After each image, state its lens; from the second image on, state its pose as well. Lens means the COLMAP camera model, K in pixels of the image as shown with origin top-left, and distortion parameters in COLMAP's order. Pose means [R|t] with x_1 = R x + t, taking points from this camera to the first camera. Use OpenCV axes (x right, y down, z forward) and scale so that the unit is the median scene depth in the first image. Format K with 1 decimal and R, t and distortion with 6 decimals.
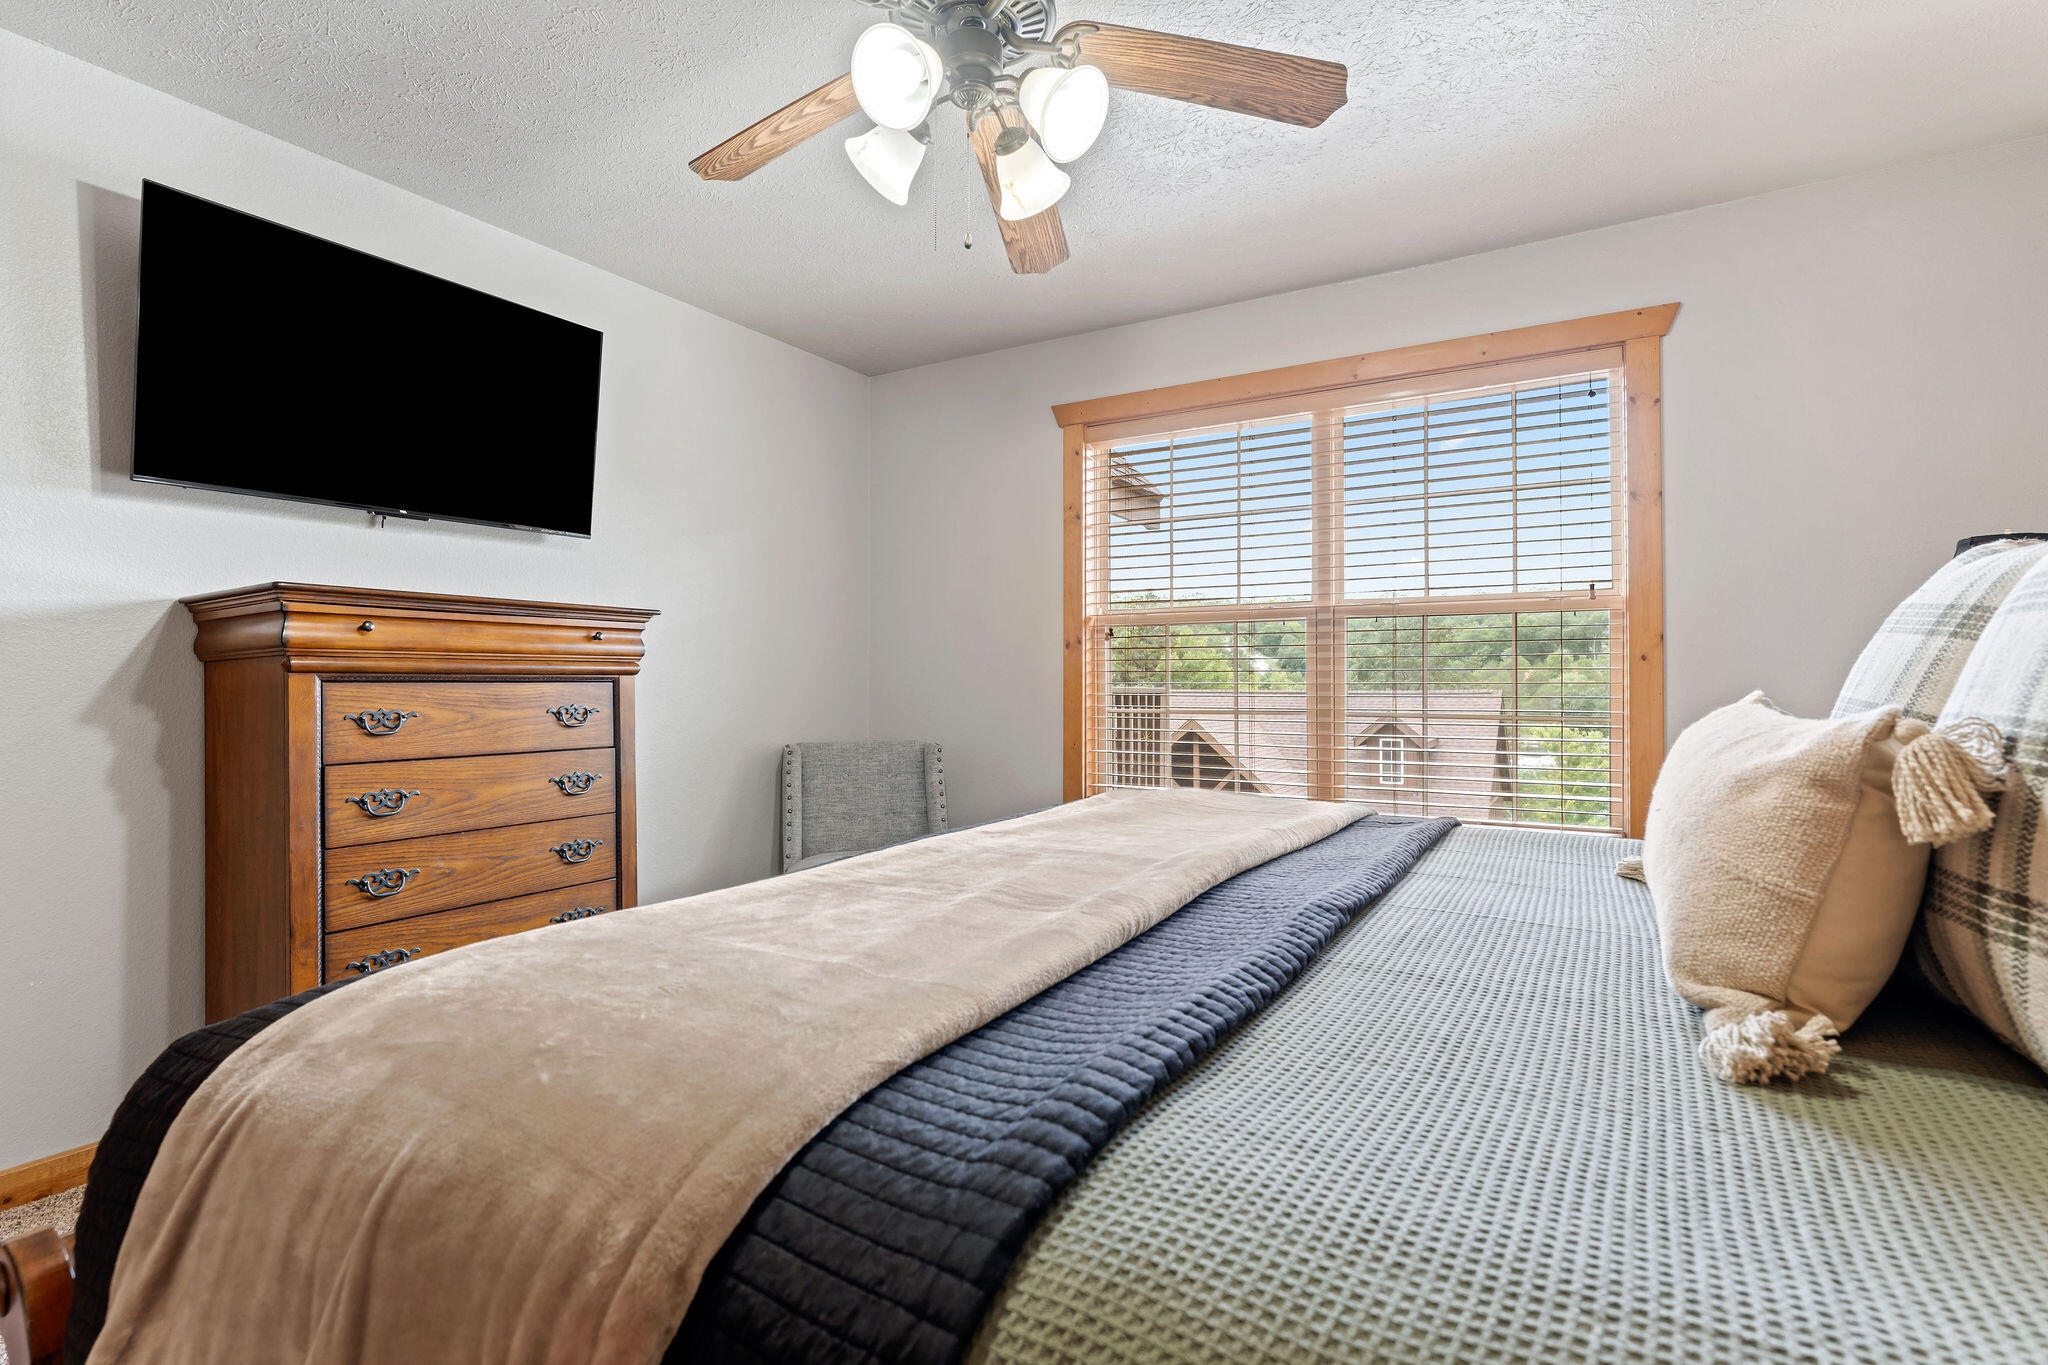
lens RADIAL K [[1001.8, 0, 1022.9], [0, 1001.8, 680.1], [0, 0, 1]] dist [-0.000128, -0.000074]
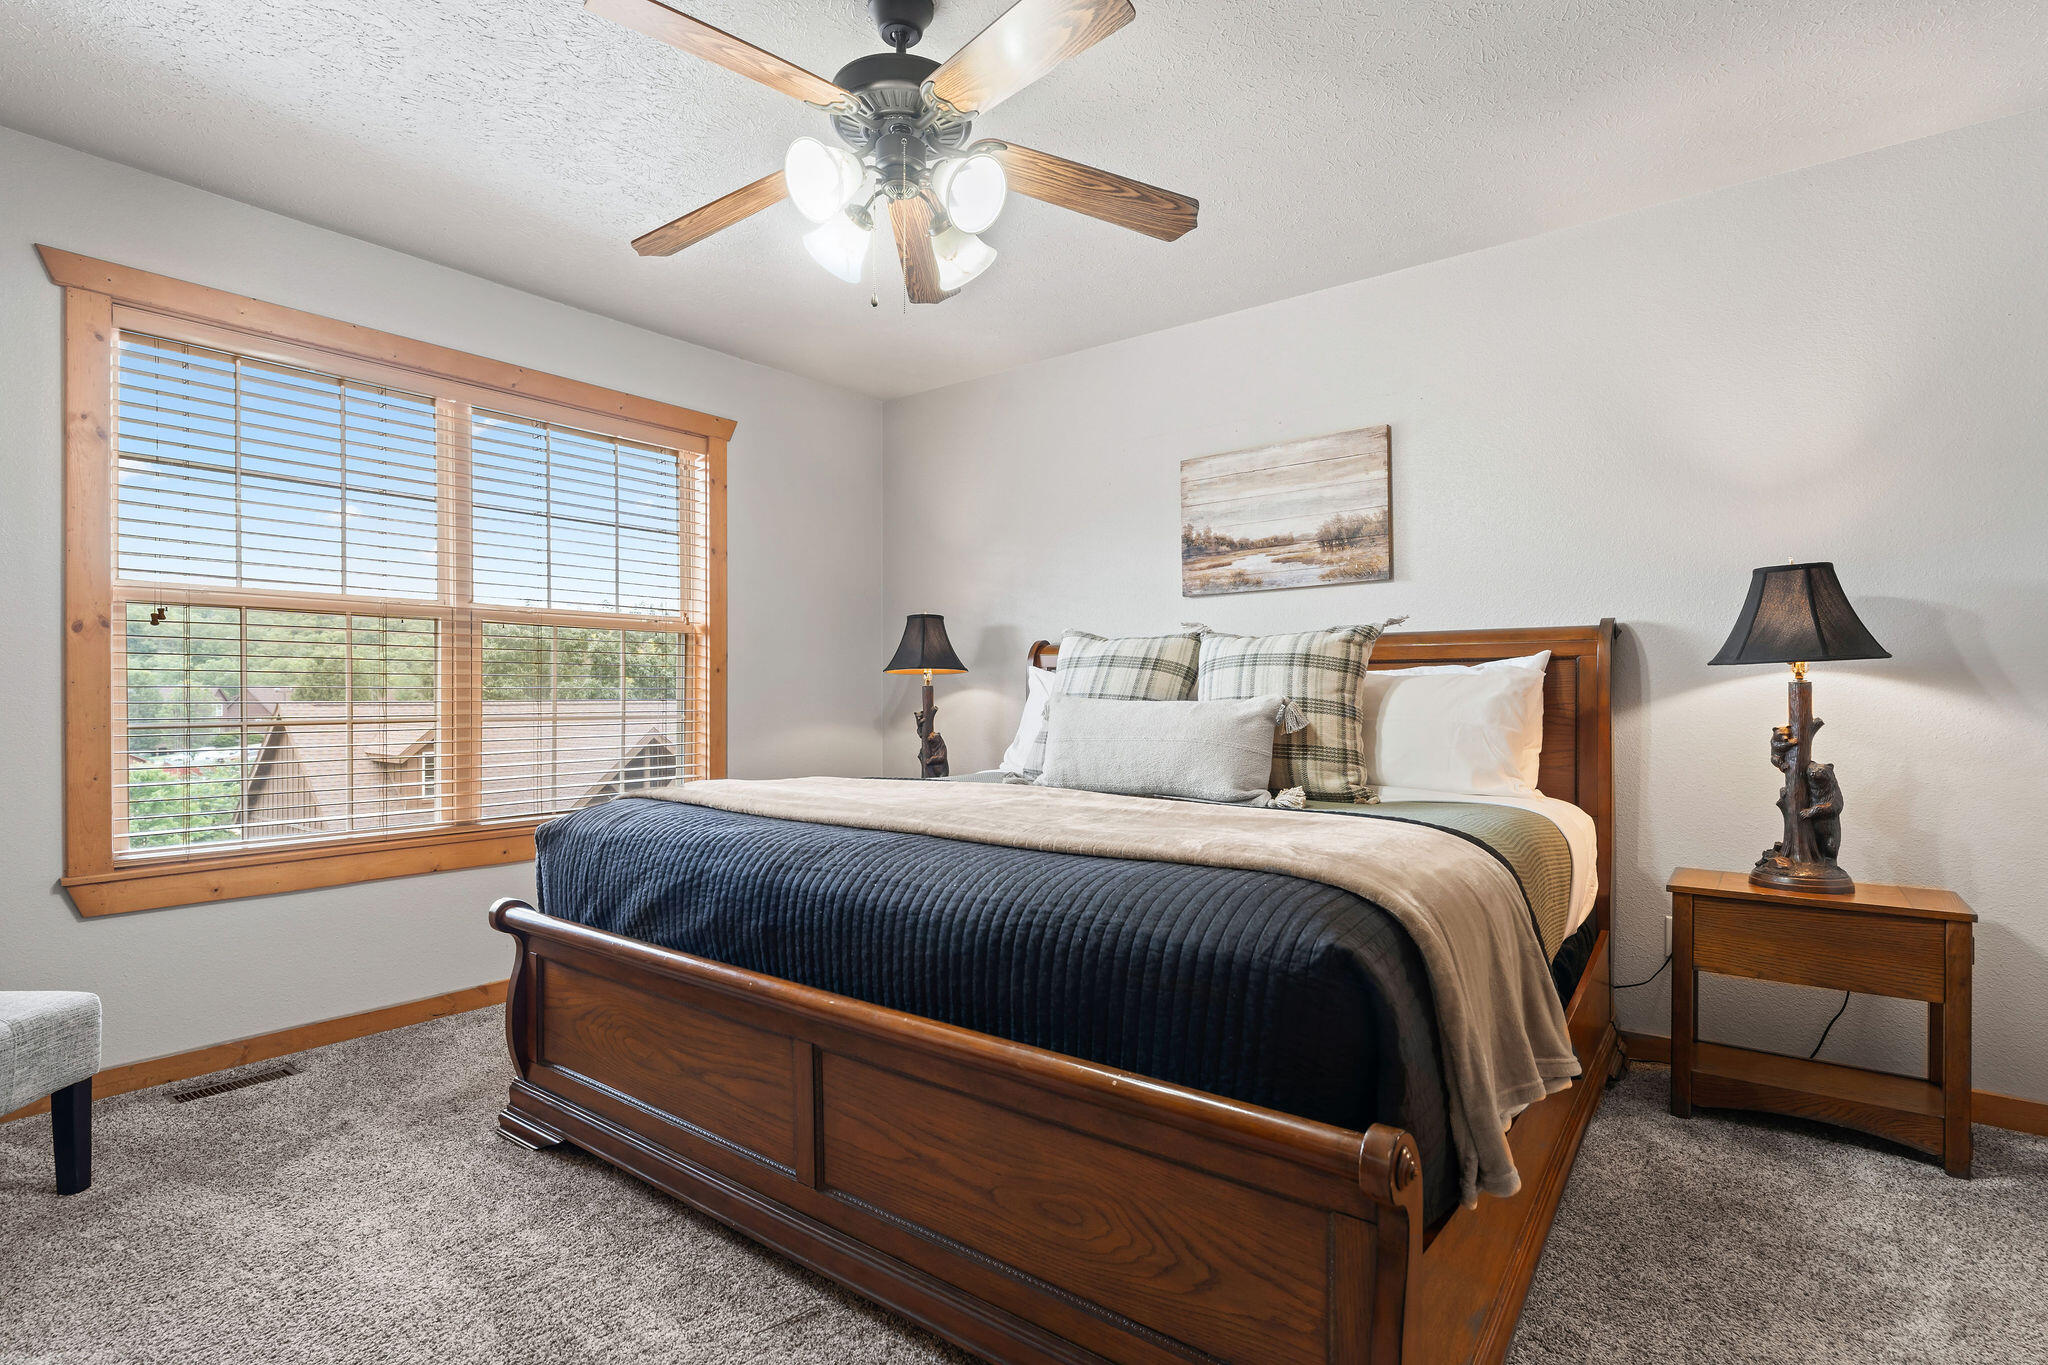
lens RADIAL K [[1001.8, 0, 1023.6], [0, 1001.8, 689.9], [0, 0, 1]] dist [-0.000128, -0.000074]
pose [[0.107848, -0.000245, 0.994167, -0.595074], [-0.004809, 0.999988, 0.000768, 0.001607], [-0.994156, -0.004864, 0.107846, 0.362137]]
